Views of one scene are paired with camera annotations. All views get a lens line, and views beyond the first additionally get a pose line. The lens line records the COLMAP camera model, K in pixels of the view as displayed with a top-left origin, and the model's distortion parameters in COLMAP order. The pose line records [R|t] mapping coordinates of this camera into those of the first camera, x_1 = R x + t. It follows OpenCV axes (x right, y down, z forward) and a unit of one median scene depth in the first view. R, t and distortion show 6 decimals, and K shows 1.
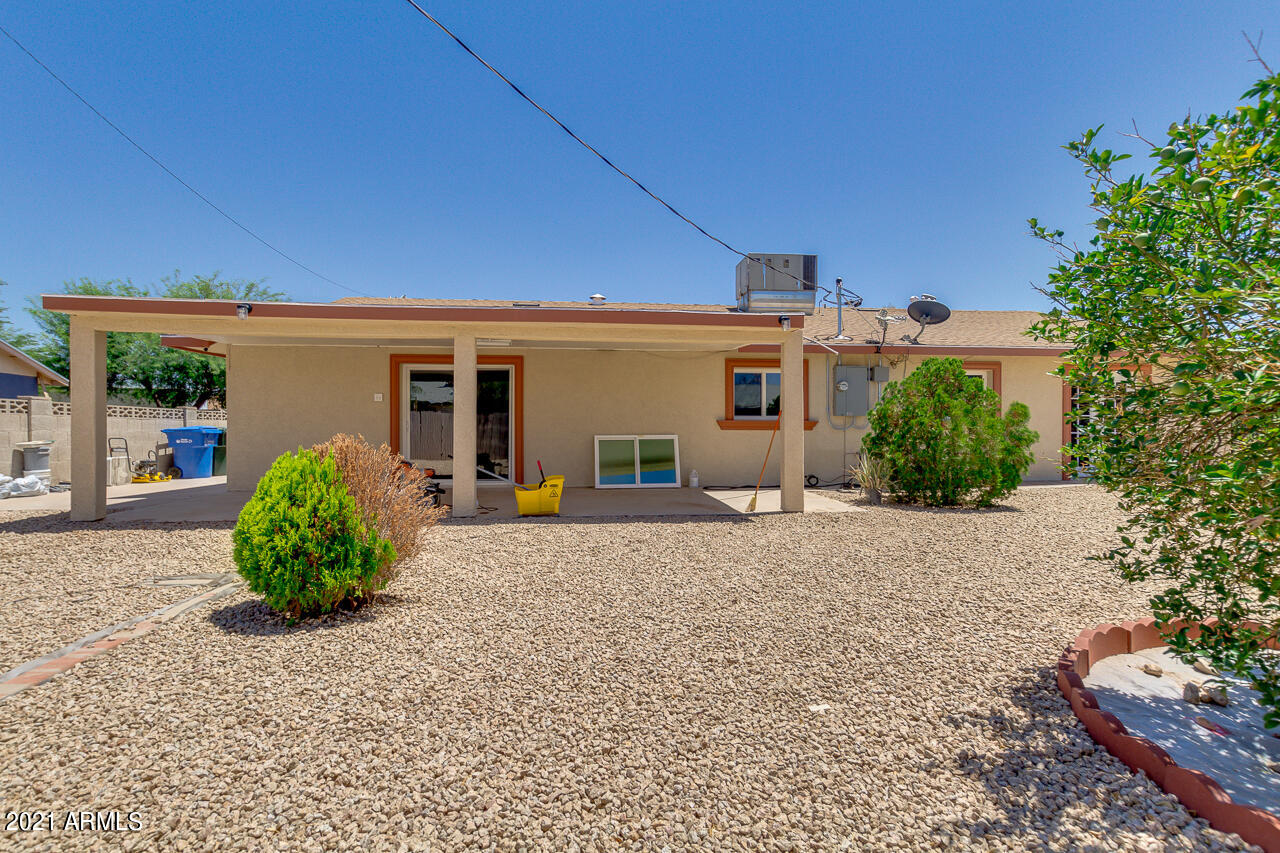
lens RADIAL K [[588.9, 0, 640.6], [0, 588.9, 427.6], [0, 0, 1]] dist [0.000221, -0.002493]
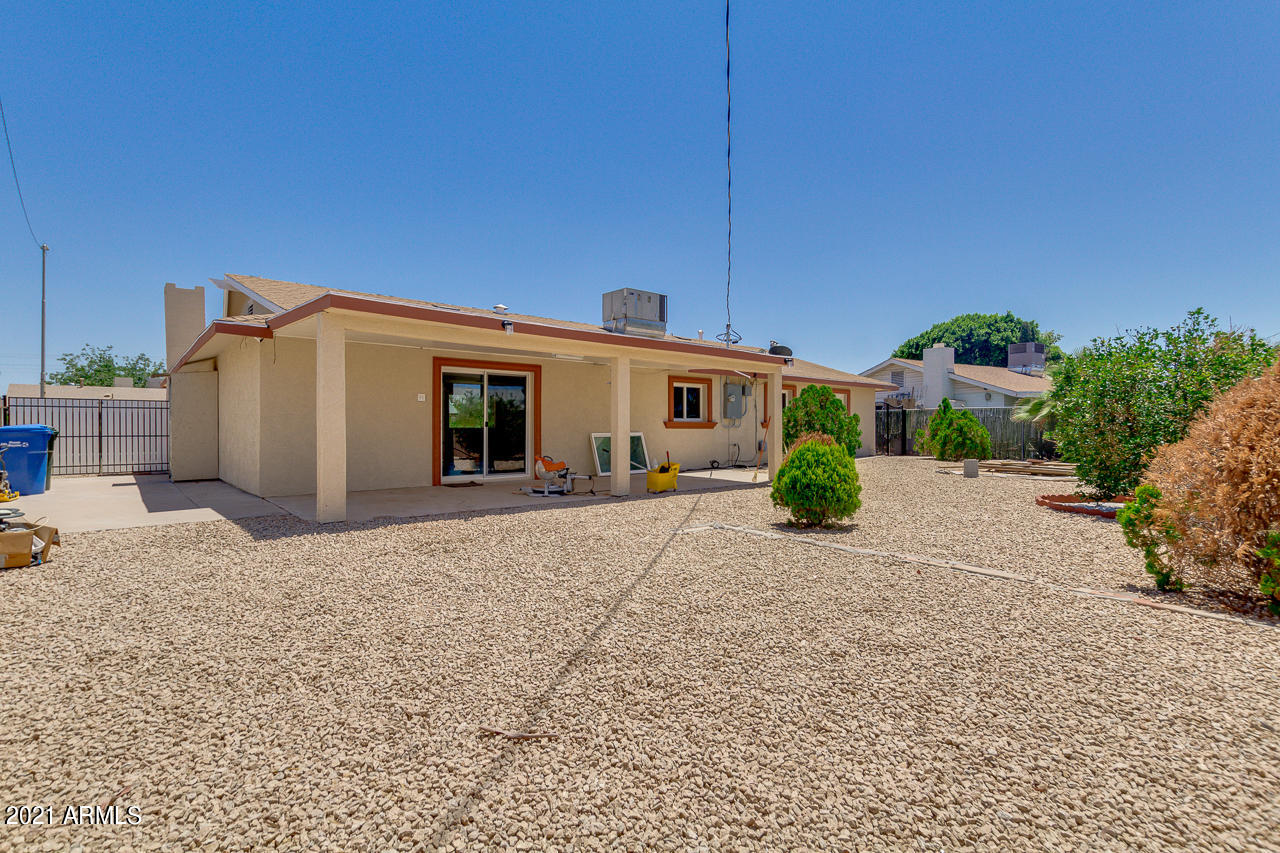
lens RADIAL K [[618.8, 0, 639.2], [0, 618.8, 425.6], [0, 0, 1]] dist [-0.002723, -0.000064]
pose [[0.809297, 0.002172, 0.587396, -0.725388], [-0.000161, 0.999994, -0.003476, 0.001896], [-0.587400, 0.002718, 0.809292, -0.100534]]
